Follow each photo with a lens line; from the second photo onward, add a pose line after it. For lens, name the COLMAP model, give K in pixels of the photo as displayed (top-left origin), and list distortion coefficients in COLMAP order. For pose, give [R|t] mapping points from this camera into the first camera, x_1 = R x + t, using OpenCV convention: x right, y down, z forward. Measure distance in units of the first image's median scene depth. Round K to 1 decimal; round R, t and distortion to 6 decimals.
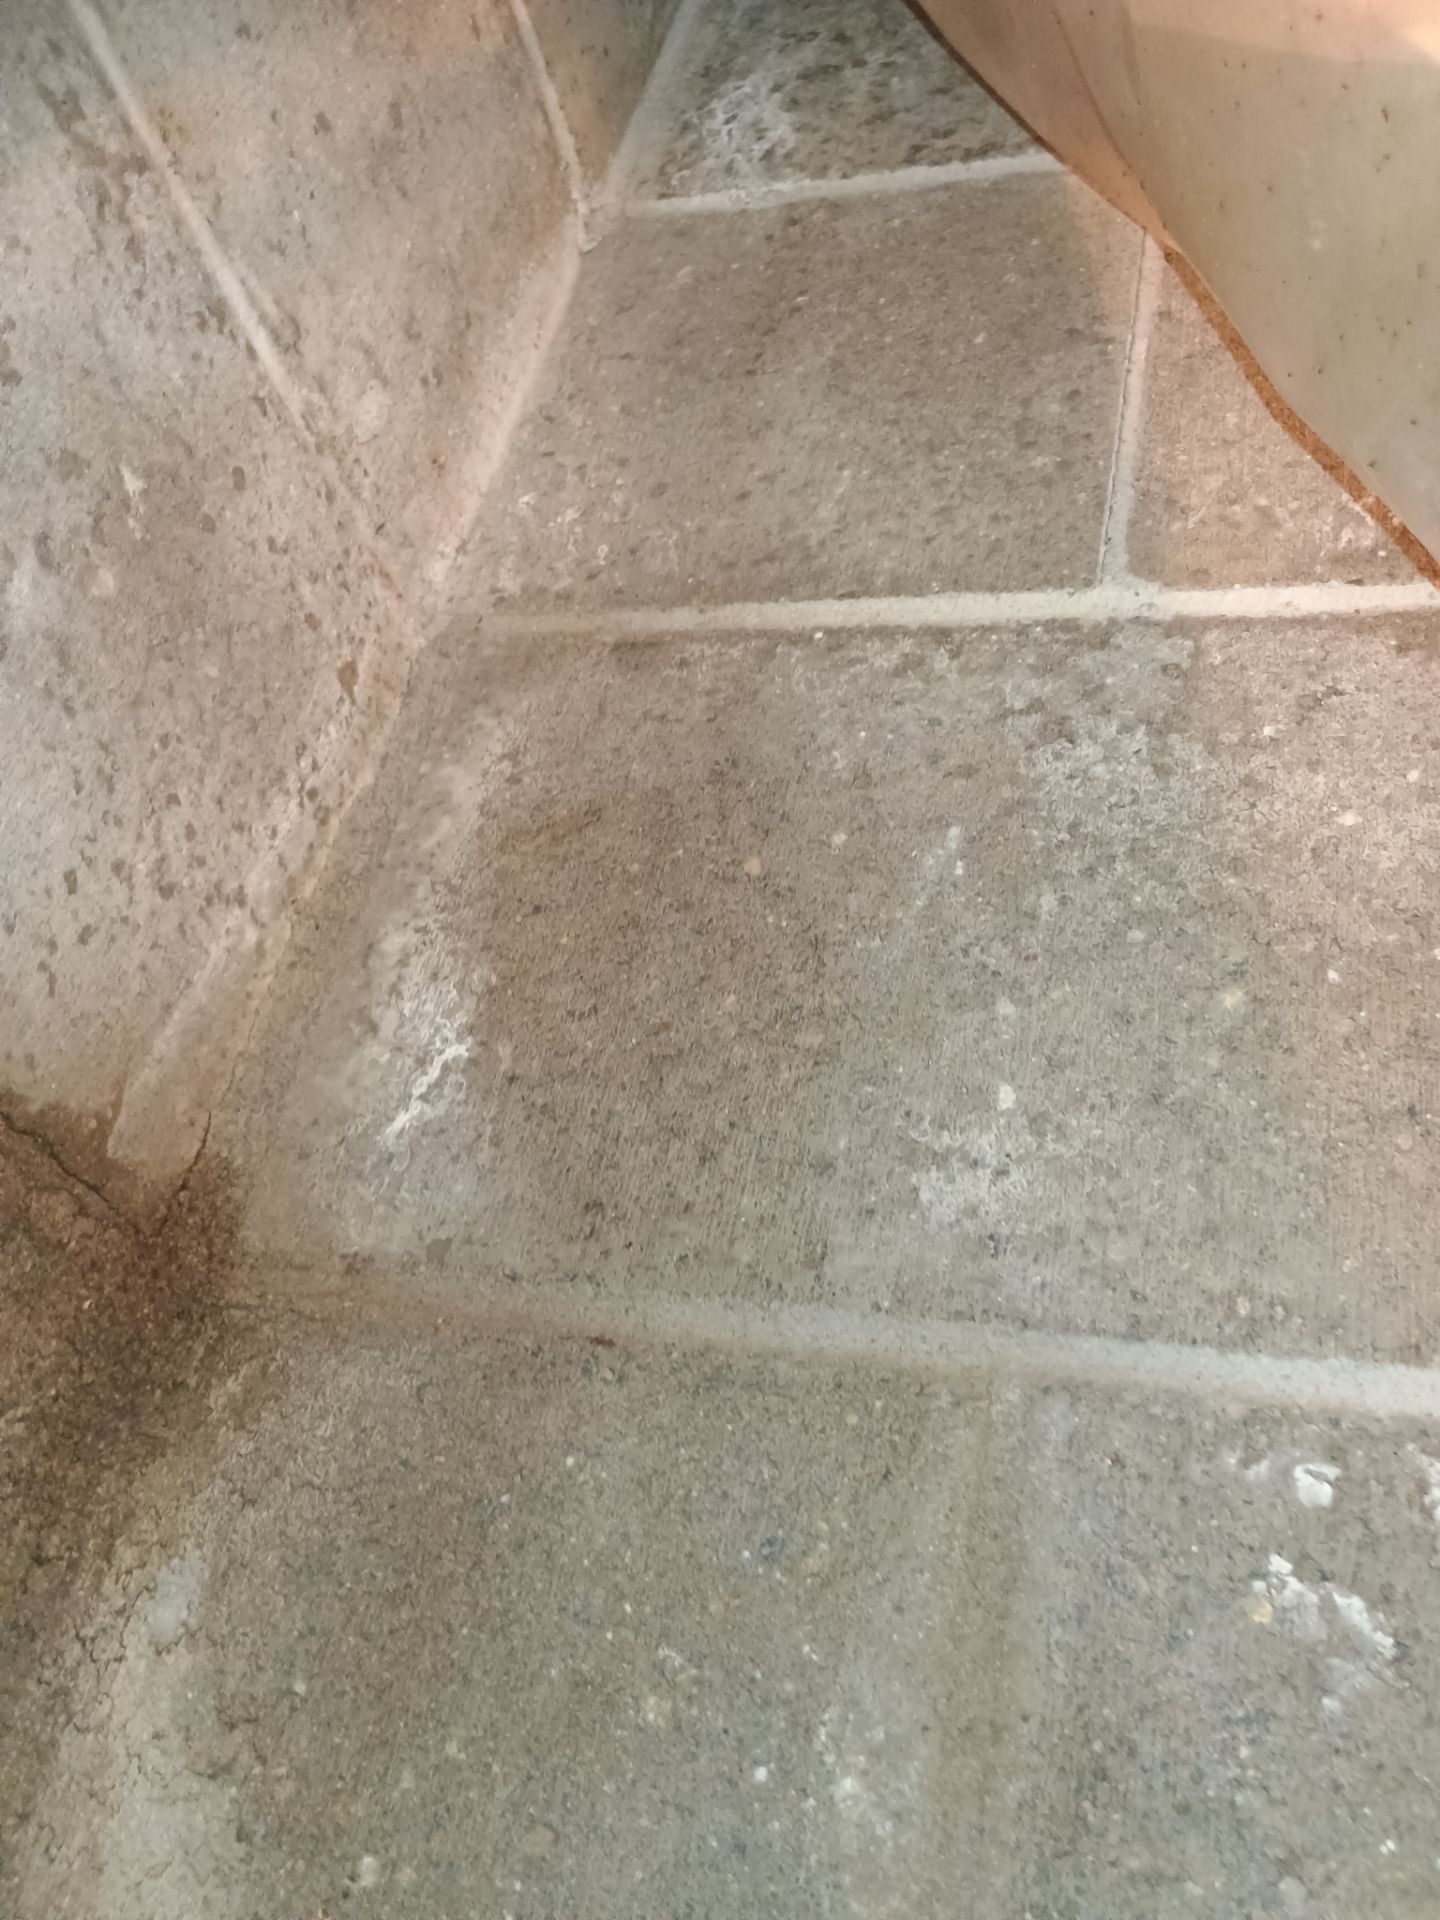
lens RADIAL K [[1613.4, 0, 765.3], [0, 1613.4, 973.6], [0, 0, 1]] dist [0.032423, -0.063778]
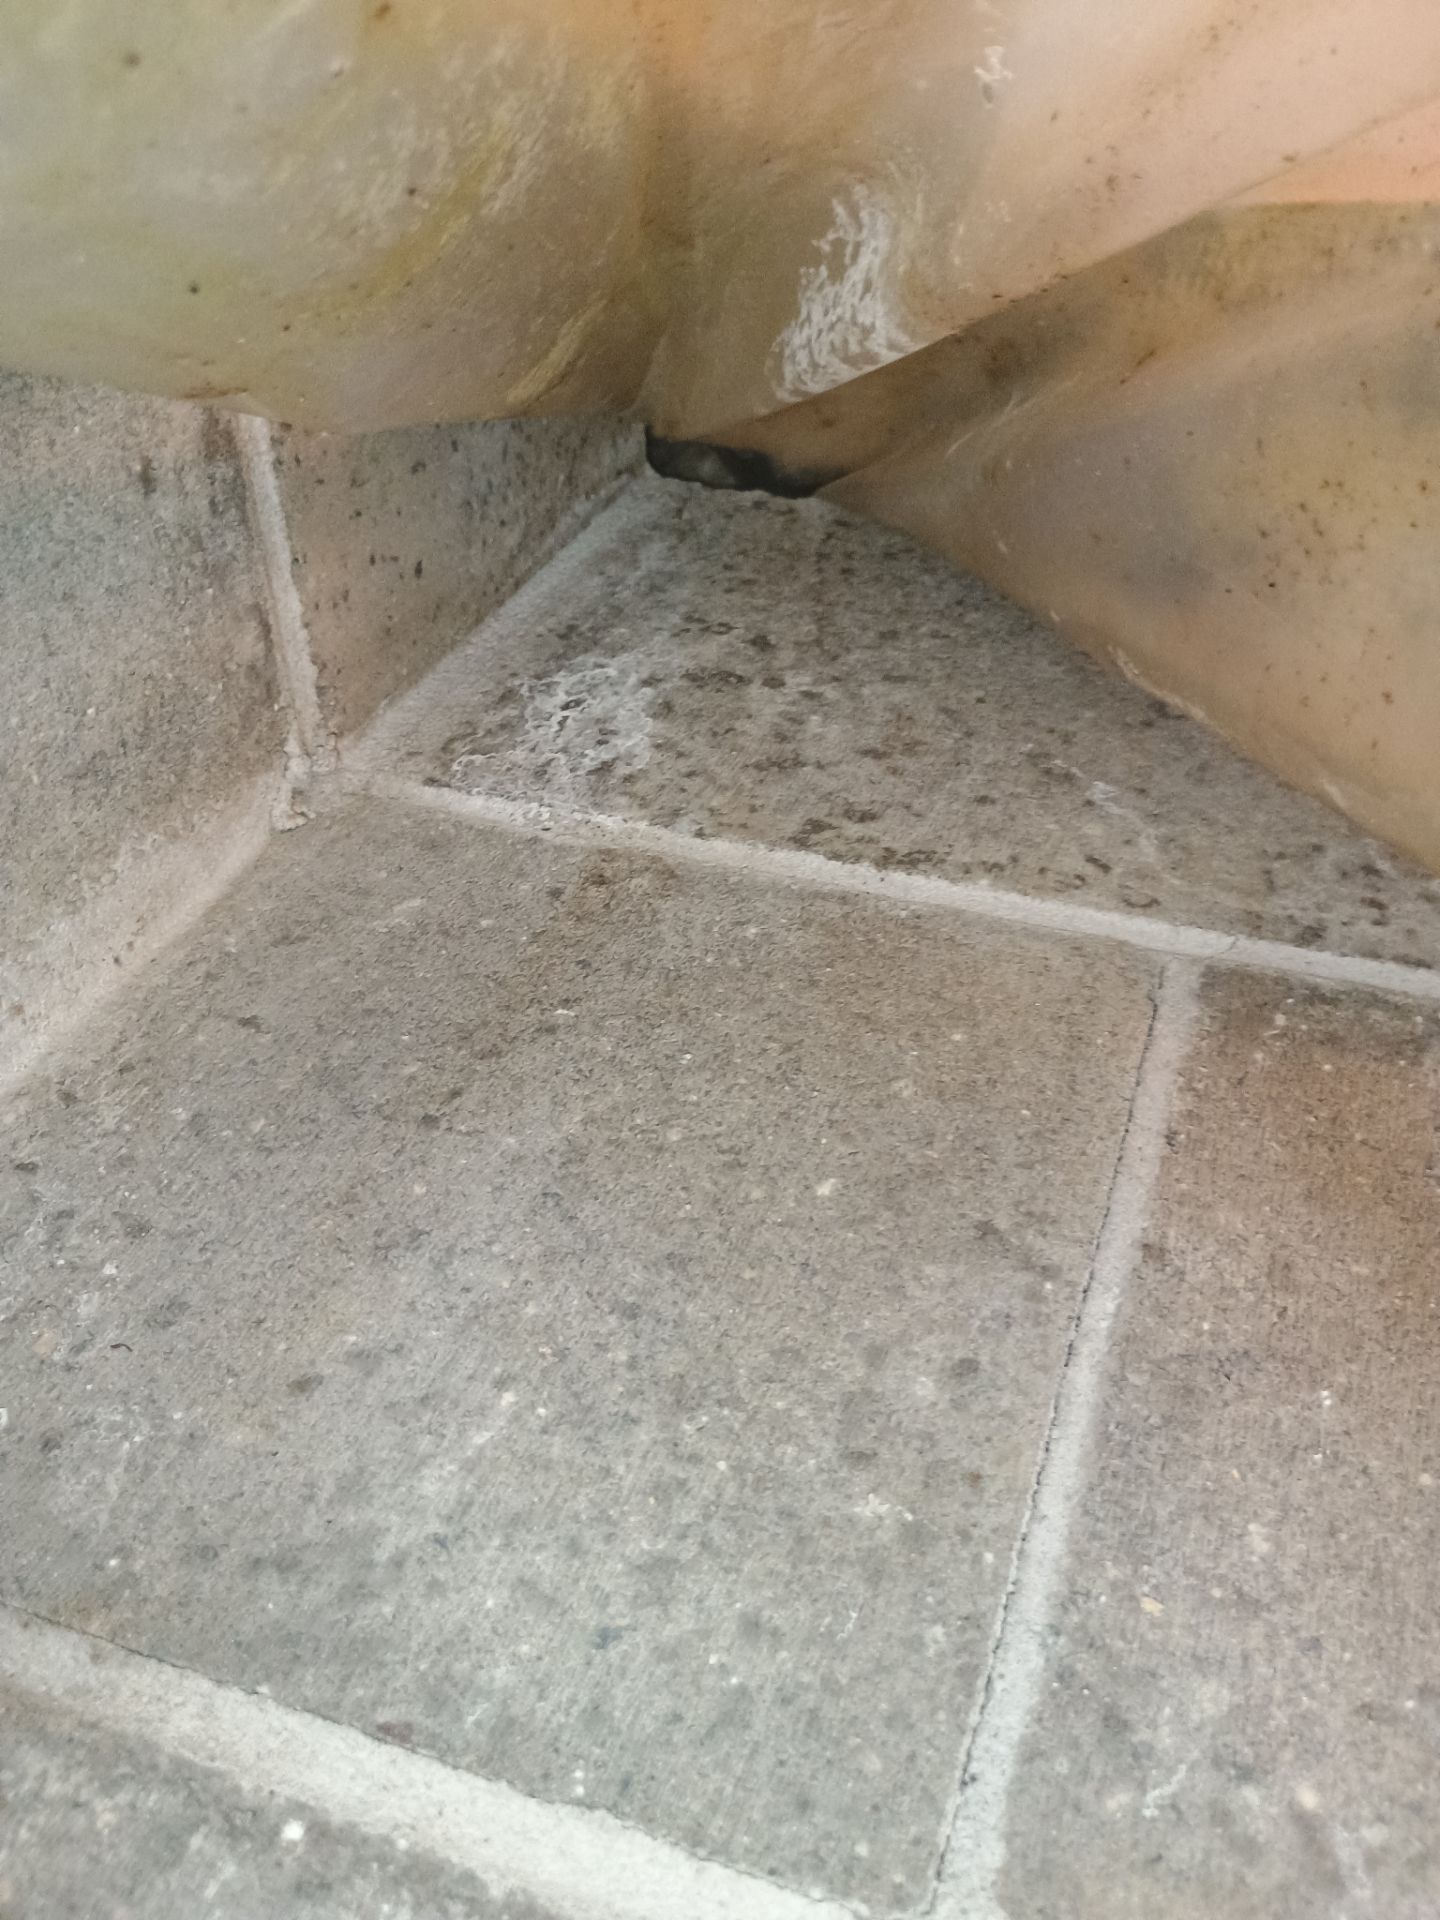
lens RADIAL K [[1613.4, 0, 720.4], [0, 1613.4, 963.7], [0, 0, 1]] dist [0.032423, -0.063778]
pose [[0.964357, 0.263943, 0.018721, 0.066407], [-0.247248, 0.924043, -0.291570, -0.292530], [-0.094257, 0.276548, 0.956366, 0.448596]]
